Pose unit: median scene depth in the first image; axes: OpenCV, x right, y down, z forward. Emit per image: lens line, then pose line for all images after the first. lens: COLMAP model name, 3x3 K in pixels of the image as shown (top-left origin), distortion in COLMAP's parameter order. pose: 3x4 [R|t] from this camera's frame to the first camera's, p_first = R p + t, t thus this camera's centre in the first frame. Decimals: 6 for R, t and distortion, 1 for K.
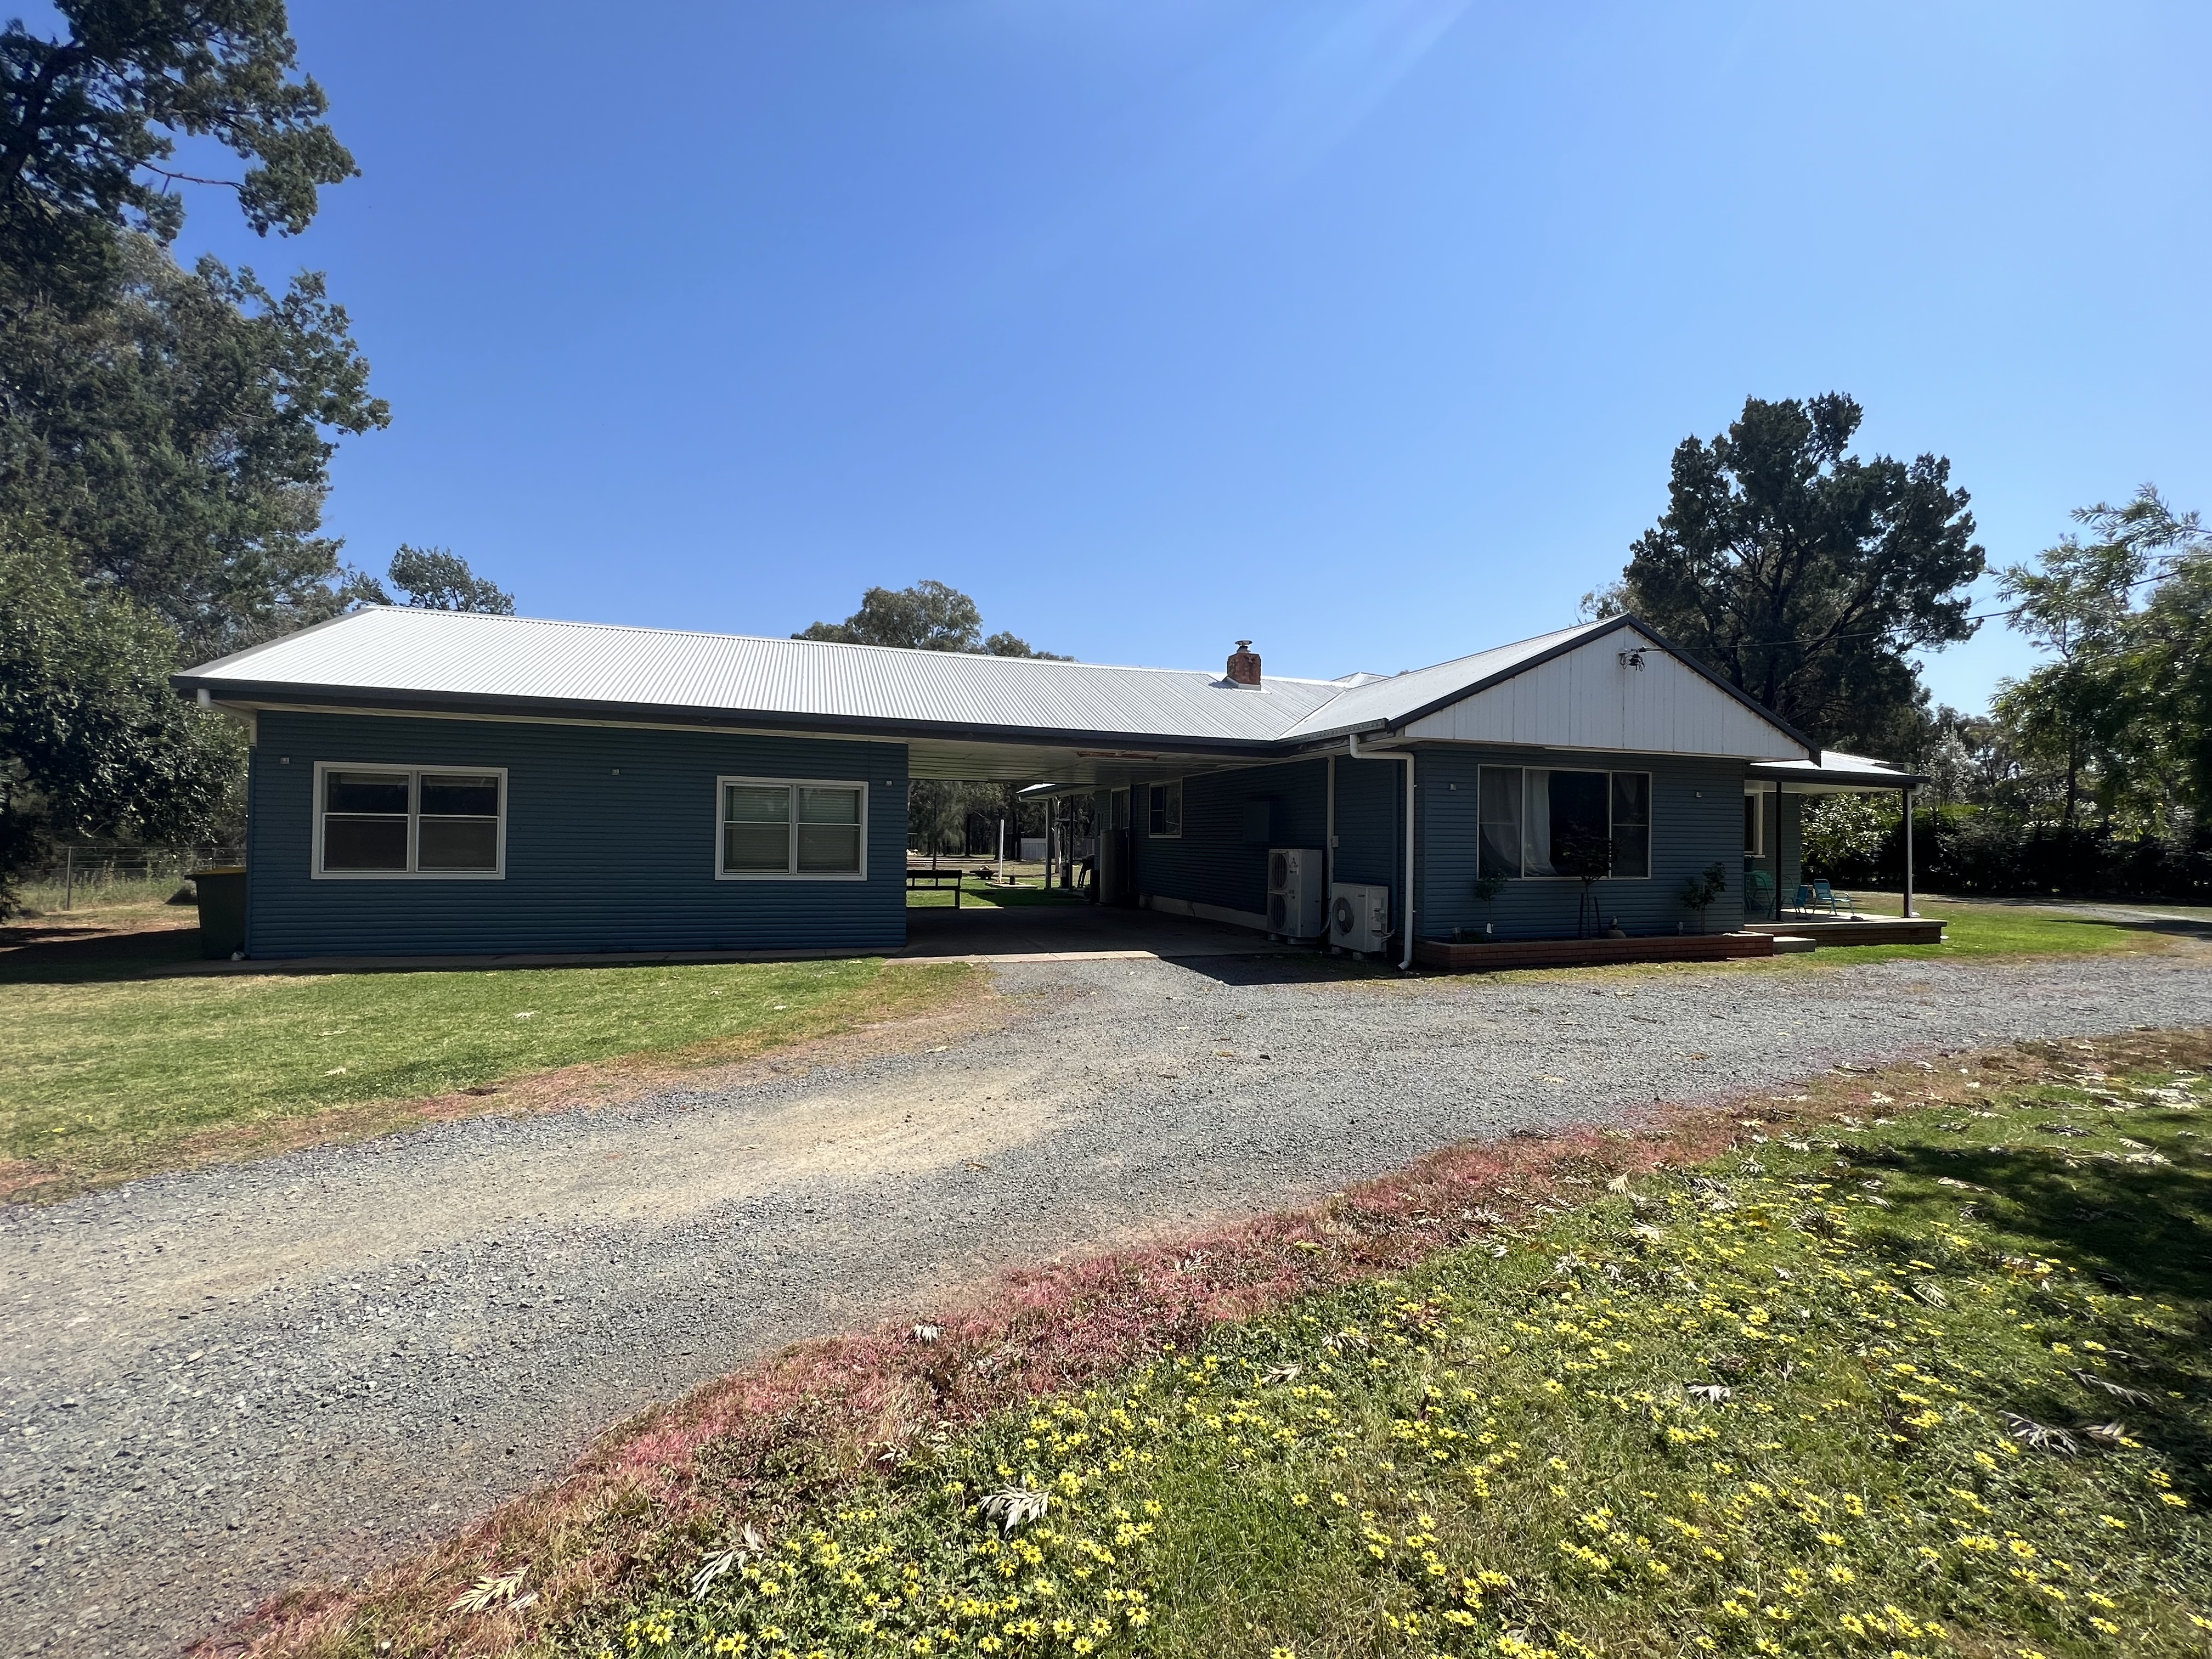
lens RADIAL K [[881.6, 0, 1108.5], [0, 881.6, 826.0], [0, 0, 1]] dist [0.000806, 0.000066]
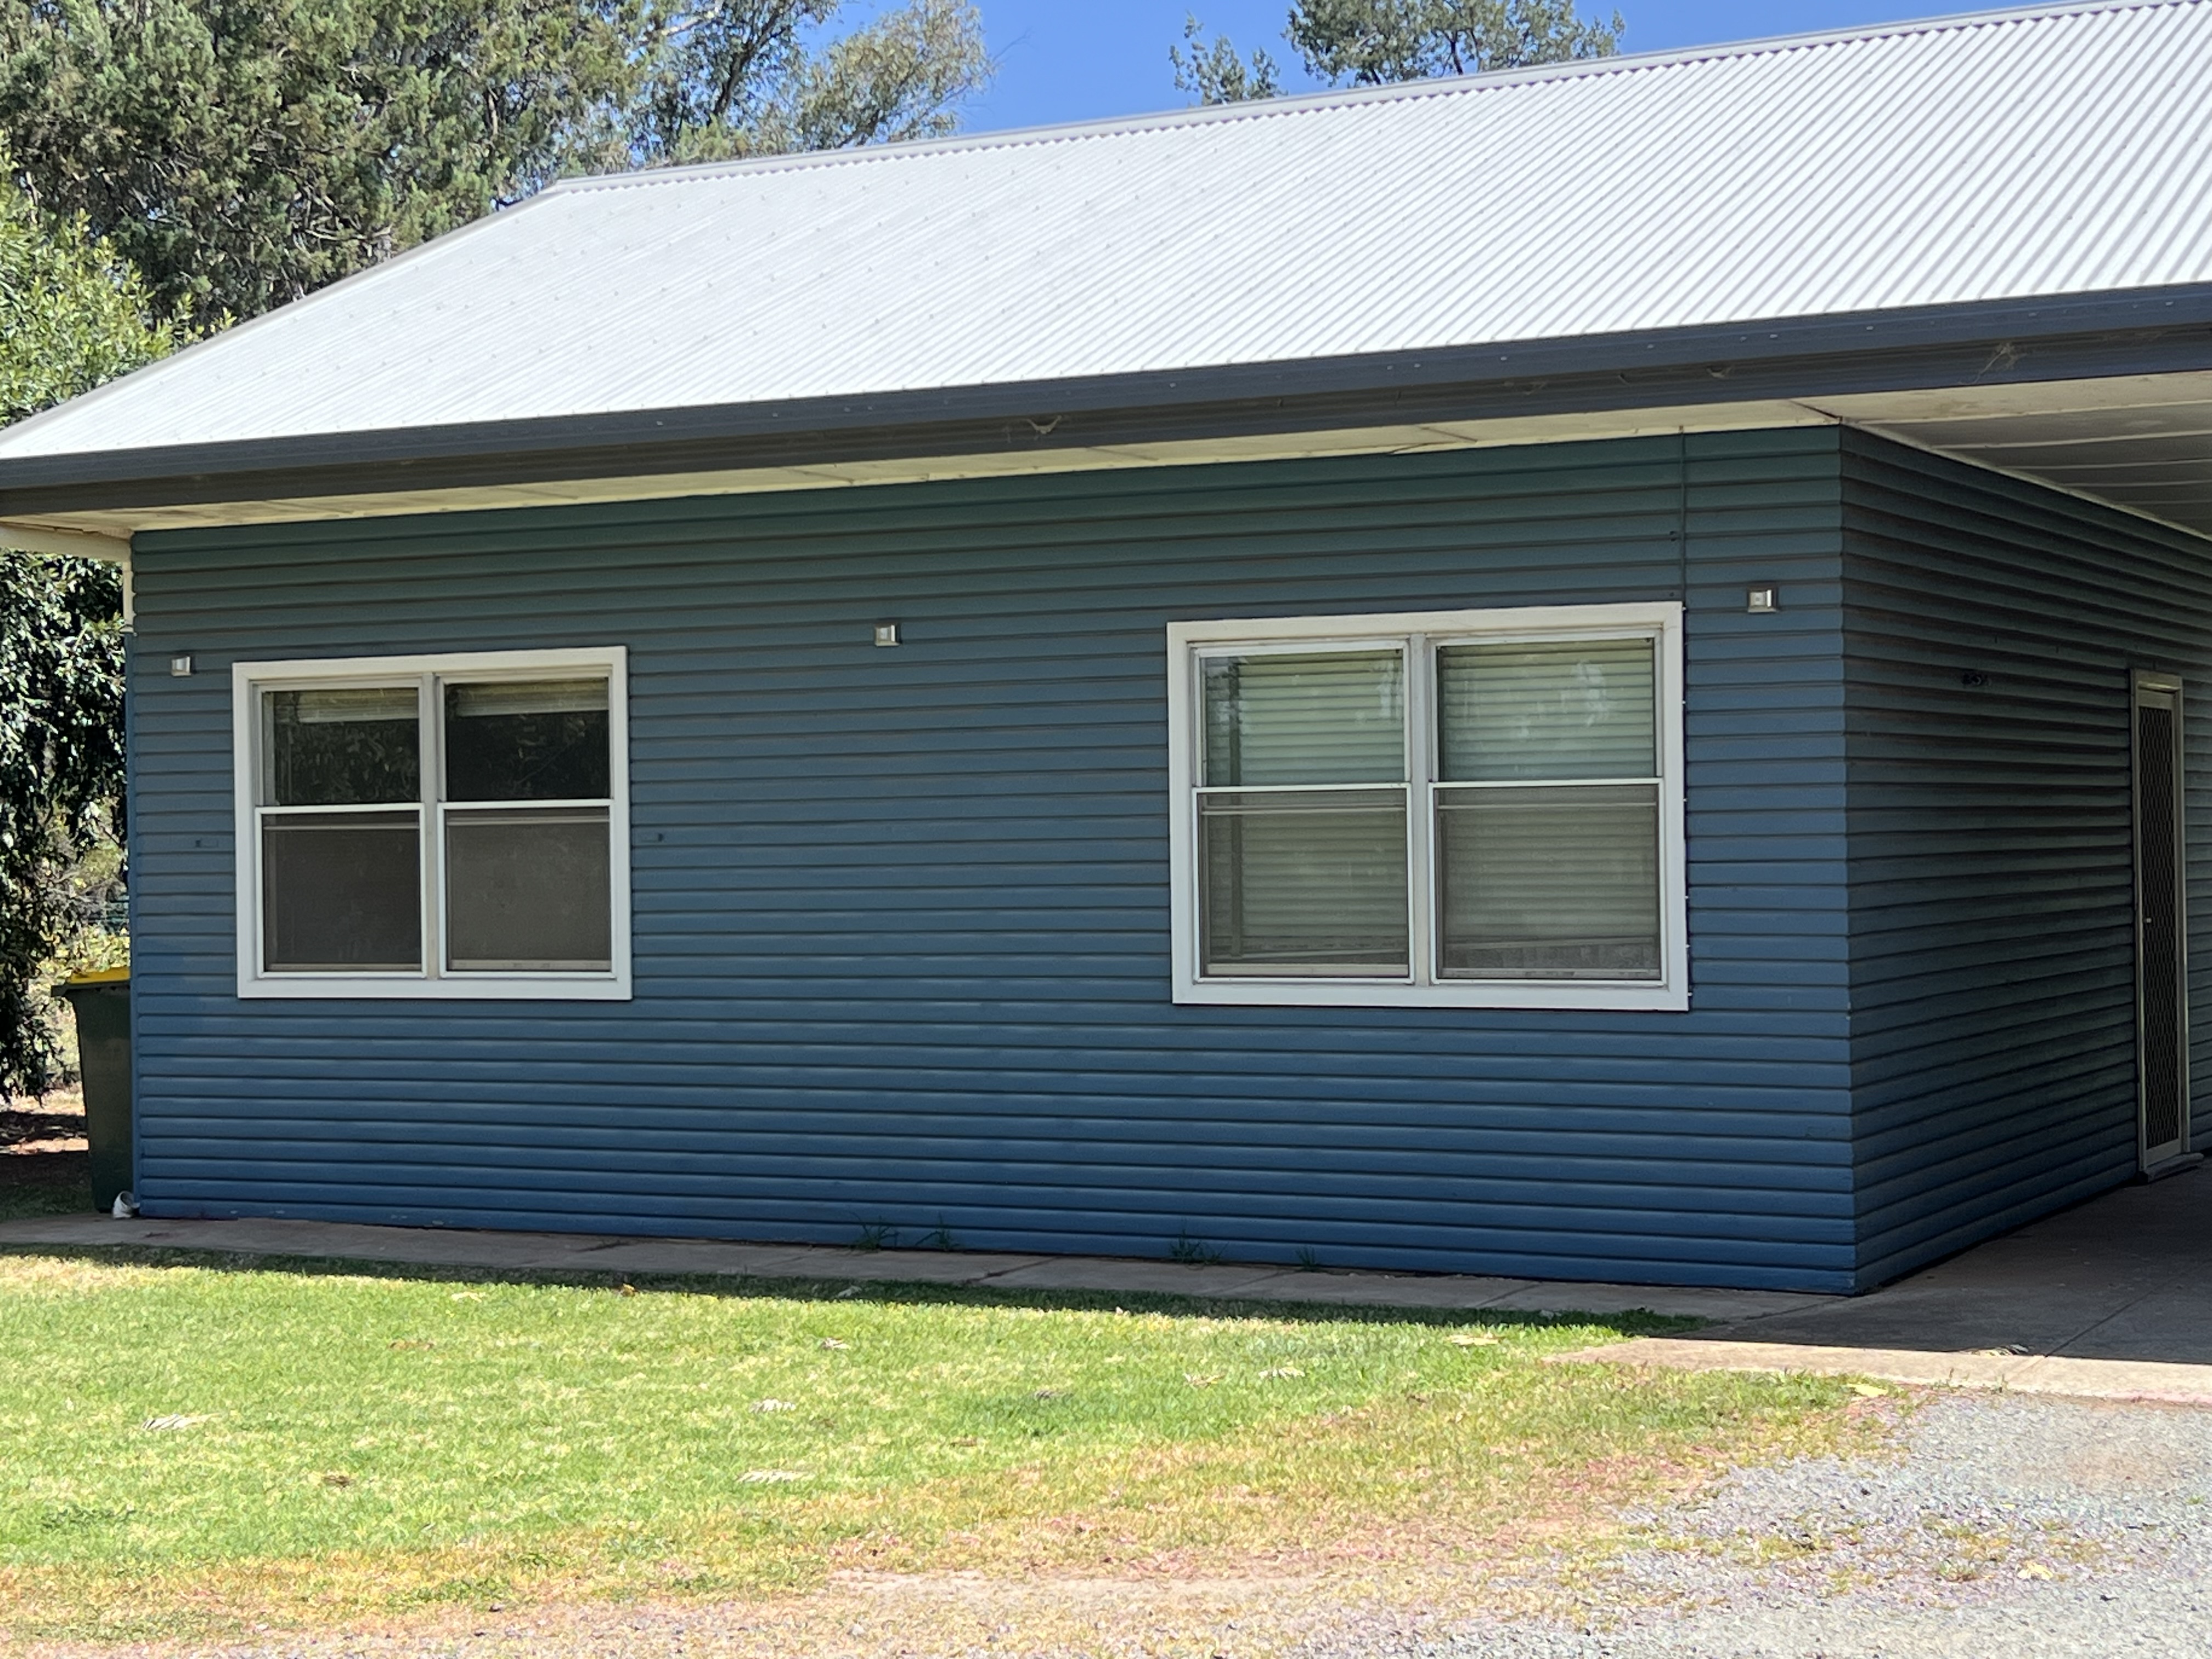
lens RADIAL K [[3691.1, 0, 1108.9], [0, 3691.1, 827.7], [0, 0, 1]] dist [0.183993, 0.000000]
pose [[0.698367, -0.028935, -0.715154, 0.387965], [0.038218, 0.999265, -0.003110, 0.009816], [0.714718, -0.025160, 0.698960, 0.195361]]
